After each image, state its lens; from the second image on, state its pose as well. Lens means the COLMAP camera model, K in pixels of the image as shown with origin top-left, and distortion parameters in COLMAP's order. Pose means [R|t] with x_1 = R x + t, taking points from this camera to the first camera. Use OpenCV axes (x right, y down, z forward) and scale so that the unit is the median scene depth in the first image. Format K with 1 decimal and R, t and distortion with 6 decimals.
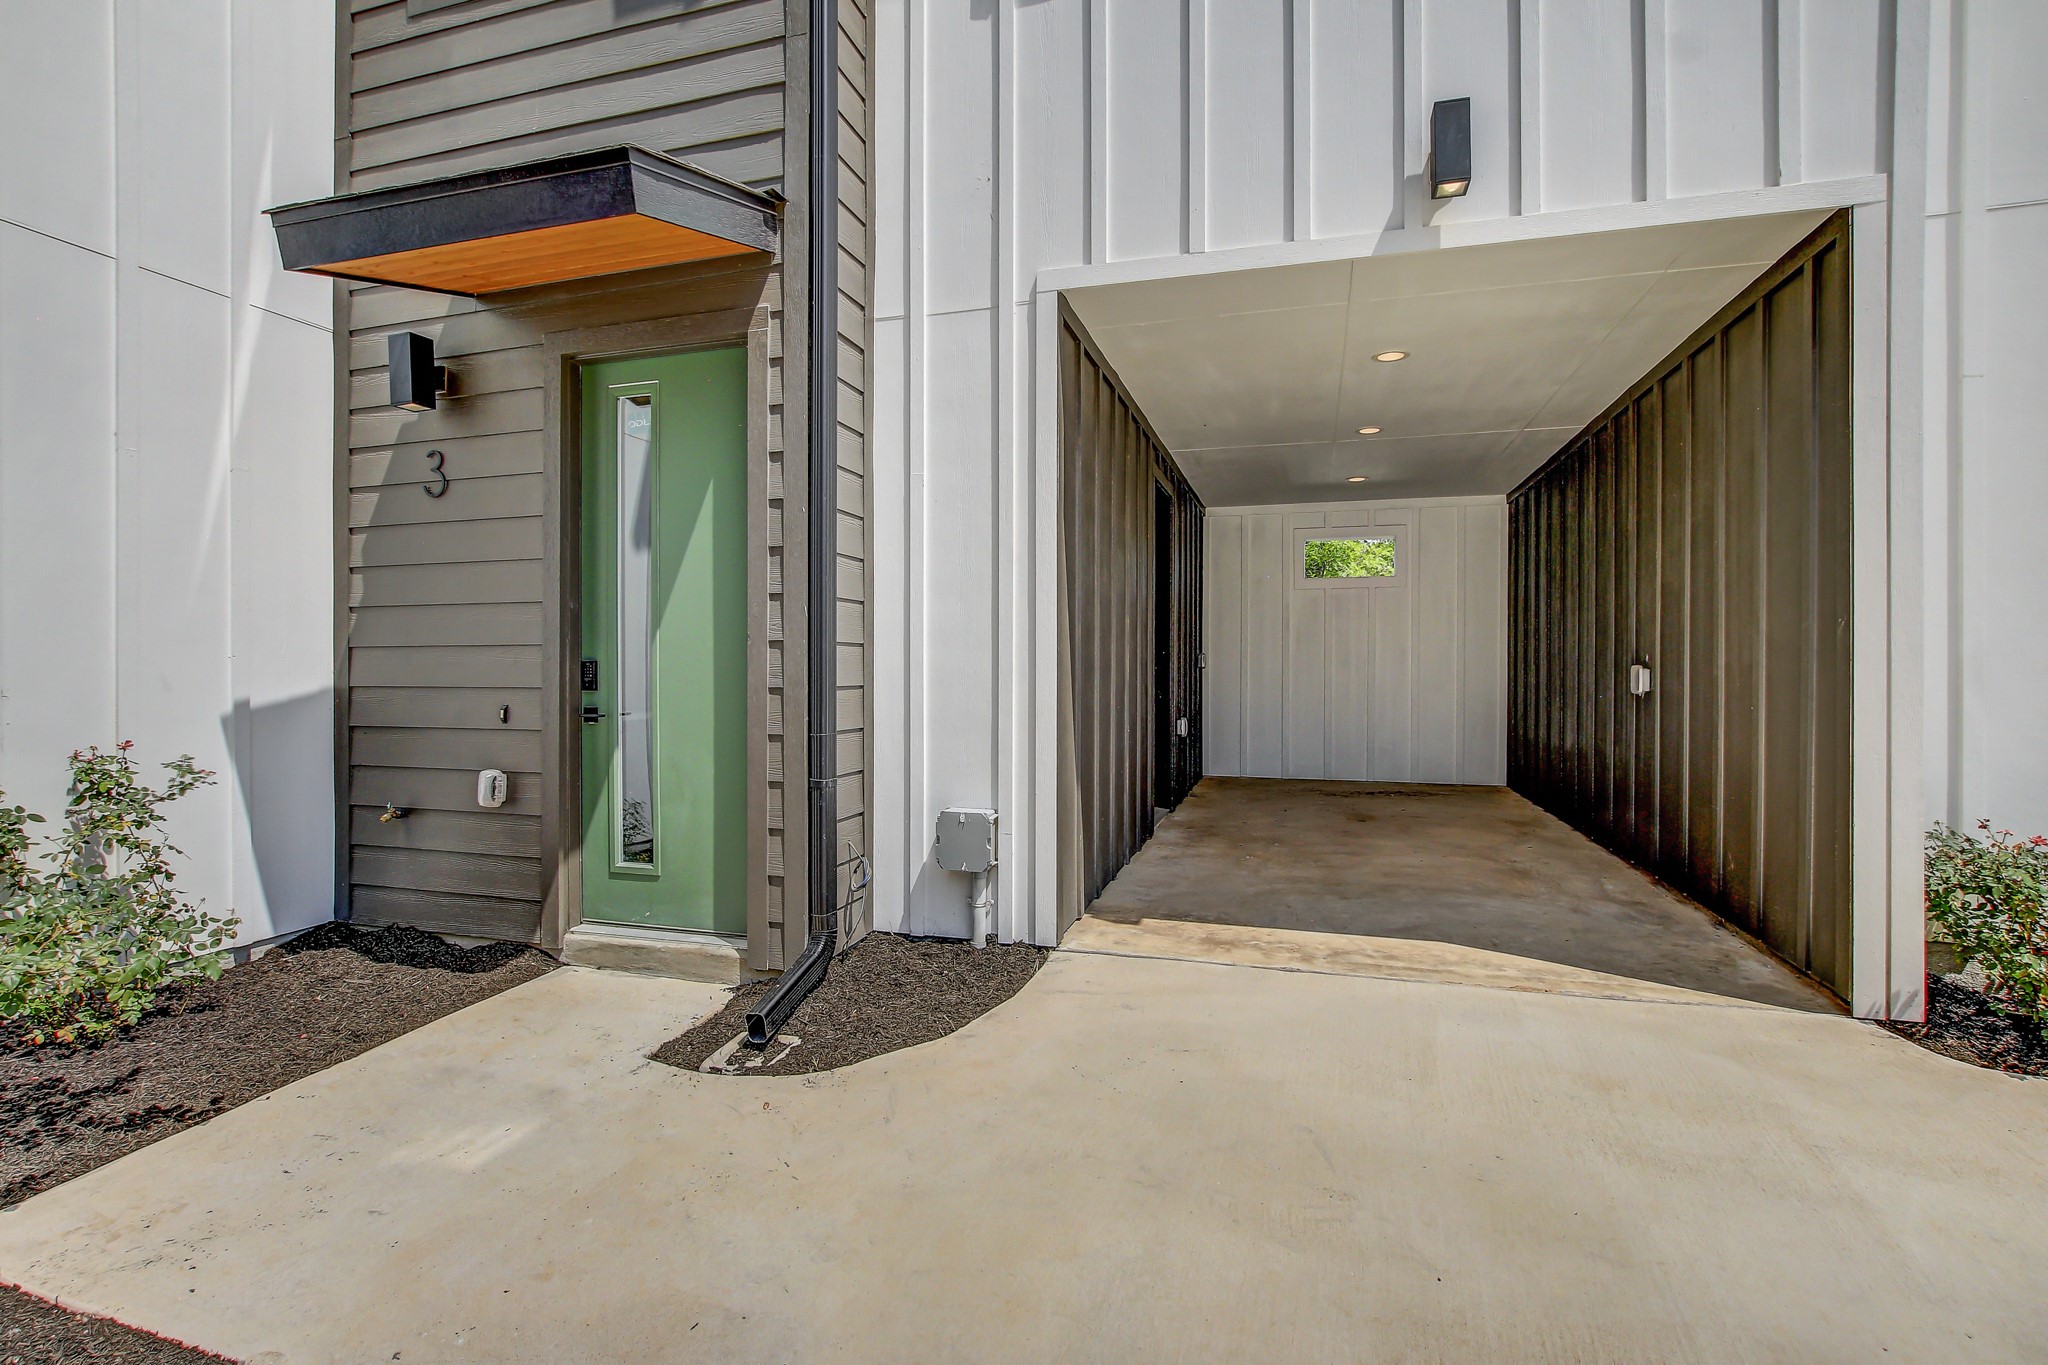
lens RADIAL K [[956.5, 0, 1035.5], [0, 956.5, 721.4], [0, 0, 1]] dist [-0.019462, 0.002992]
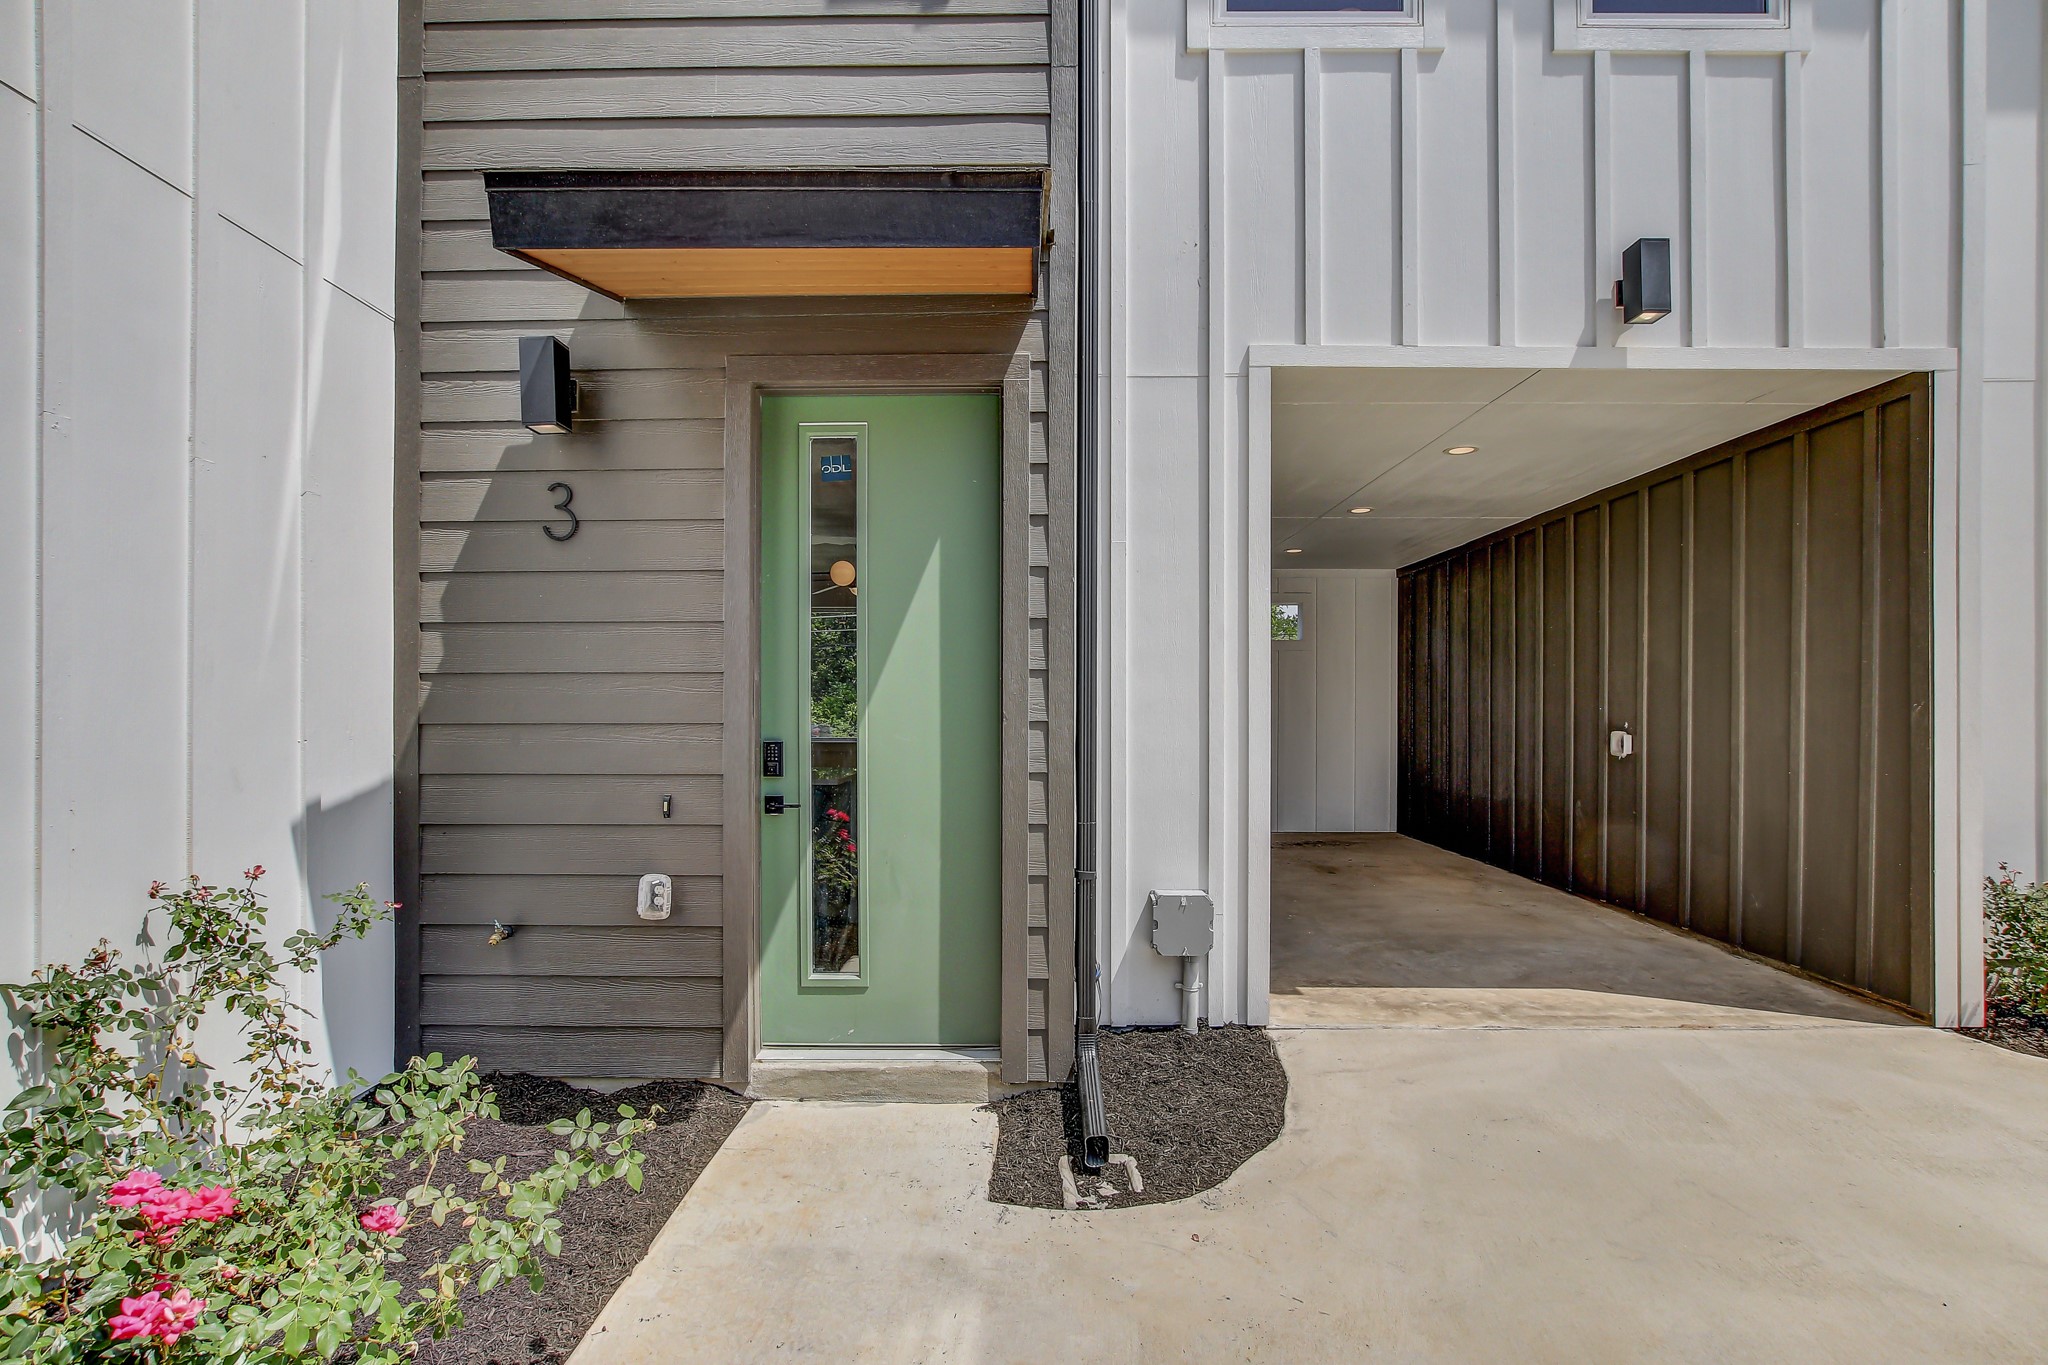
lens RADIAL K [[956.5, 0, 1085.6], [0, 956.5, 763.3], [0, 0, 1]] dist [-0.019462, 0.002992]
pose [[0.960656, -0.014094, 0.277382, -0.447725], [0.015728, 0.999870, -0.003668, -0.037366], [-0.277294, 0.007886, 0.960753, 0.100664]]
